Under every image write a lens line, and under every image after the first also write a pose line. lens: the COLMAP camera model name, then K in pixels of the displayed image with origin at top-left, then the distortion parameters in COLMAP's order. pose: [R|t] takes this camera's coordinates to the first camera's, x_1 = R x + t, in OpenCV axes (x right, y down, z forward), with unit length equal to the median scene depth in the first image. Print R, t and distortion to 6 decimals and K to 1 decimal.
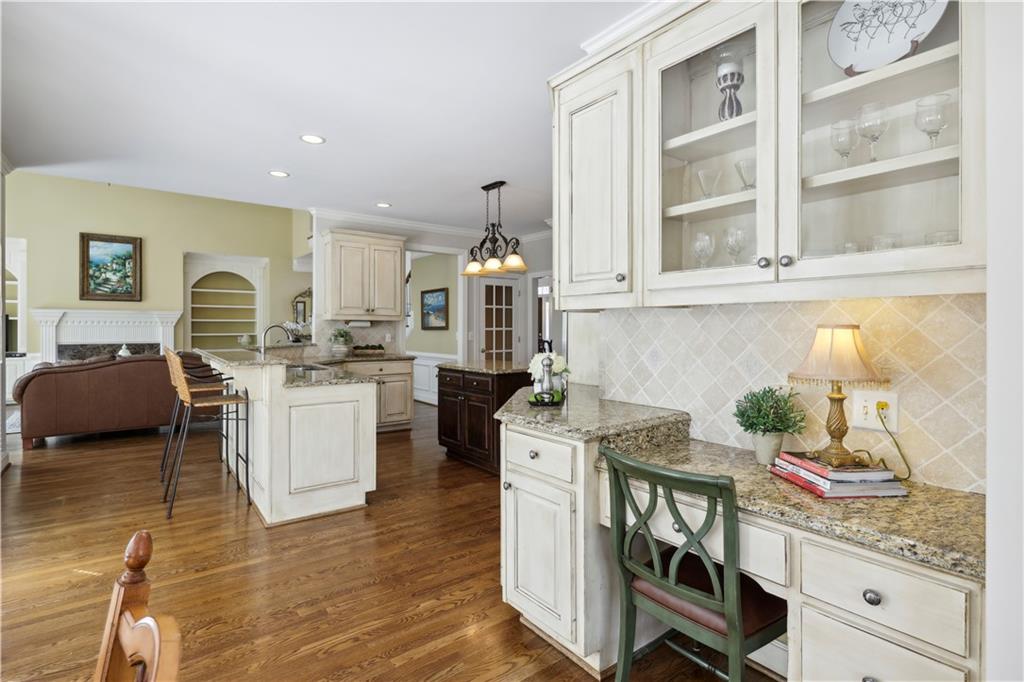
lens RADIAL K [[496.4, 0, 513.0], [0, 496.4, 331.4], [0, 0, 1]] dist [-0.006602, -0.000237]
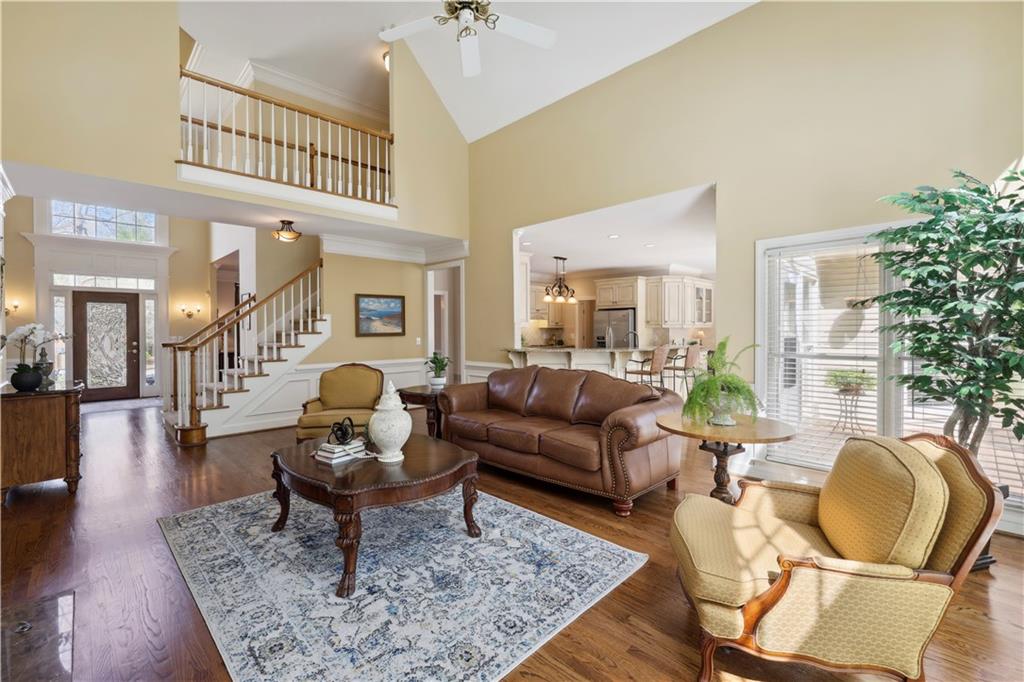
lens RADIAL K [[444.3, 0, 515.0], [0, 444.3, 335.6], [0, 0, 1]] dist [-0.007486, 0.001634]
pose [[-0.114122, -0.016551, 0.993329, -1.123197], [0.011257, 0.999775, 0.017951, -0.018399], [-0.993403, 0.013230, -0.113910, 0.896098]]
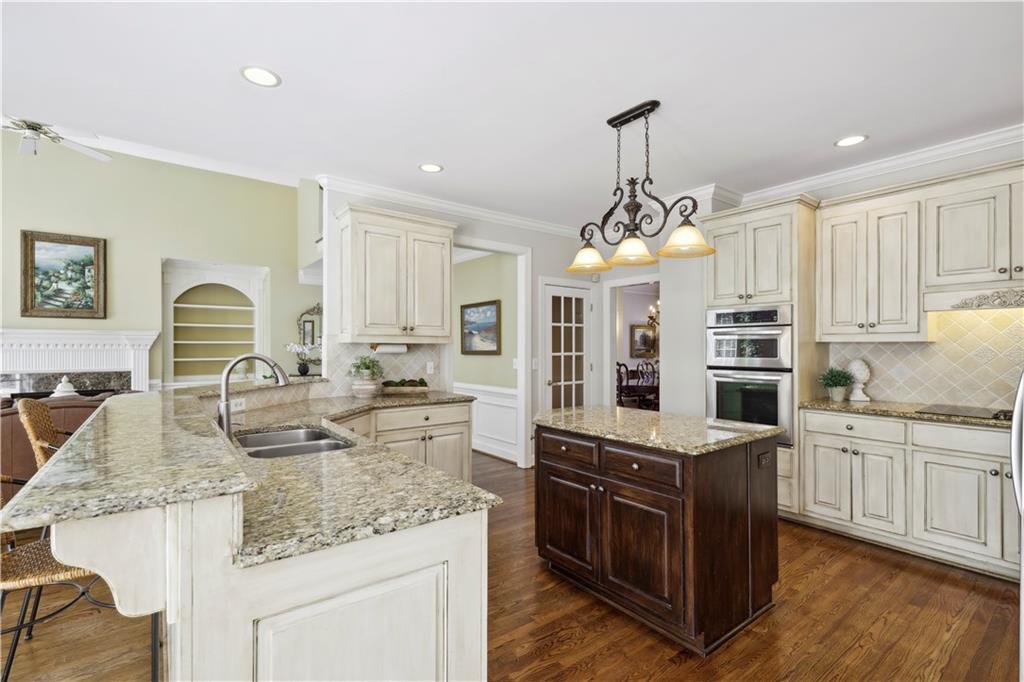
lens RADIAL K [[460.6, 0, 510.7], [0, 460.6, 349.6], [0, 0, 1]] dist [0.000705, -0.000631]
pose [[0.999984, -0.001289, 0.005529, -0.122156], [0.001302, 0.999996, -0.002459, -0.009777], [-0.005526, 0.002466, 0.999982, 0.298900]]
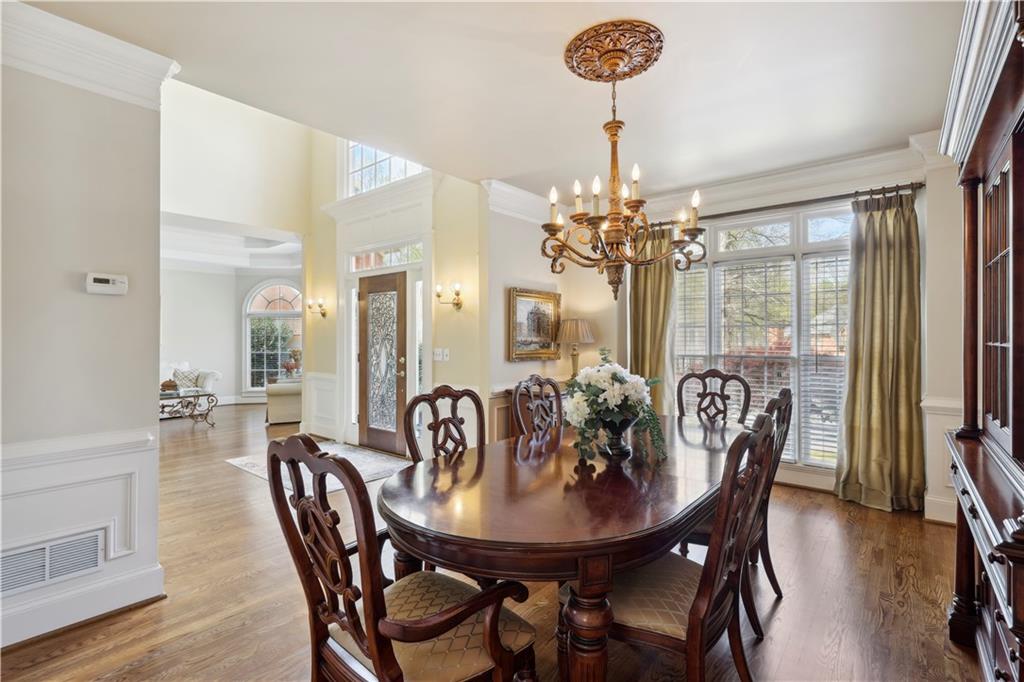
lens RADIAL K [[468.2, 0, 509.4], [0, 468.2, 335.6], [0, 0, 1]] dist [-0.023605, -0.000063]
pose [[0.975804, 0.002027, 0.218636, 0.101604], [0.002190, 0.999816, -0.019044, -0.011030], [-0.218635, 0.019062, 0.975621, 1.034615]]
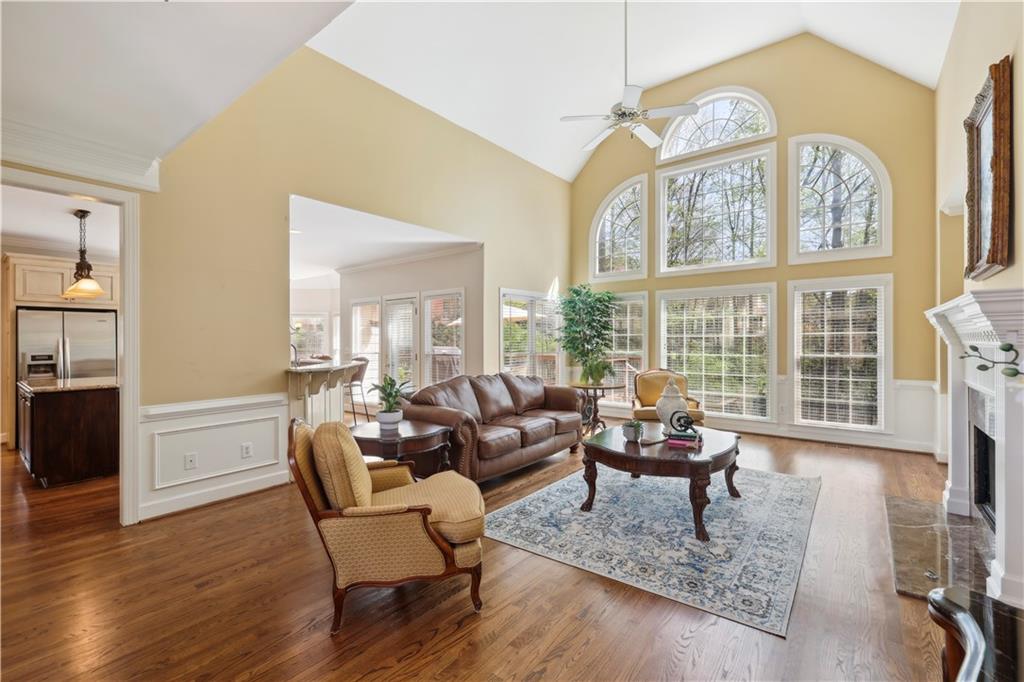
lens RADIAL K [[444.3, 0, 513.1], [0, 444.3, 339.5], [0, 0, 1]] dist [-0.007486, 0.001634]
pose [[-0.970880, 0.002677, -0.239551, -0.459486], [0.001588, 0.999988, 0.004739, -0.018329], [0.239560, 0.004221, -0.970872, 1.397030]]
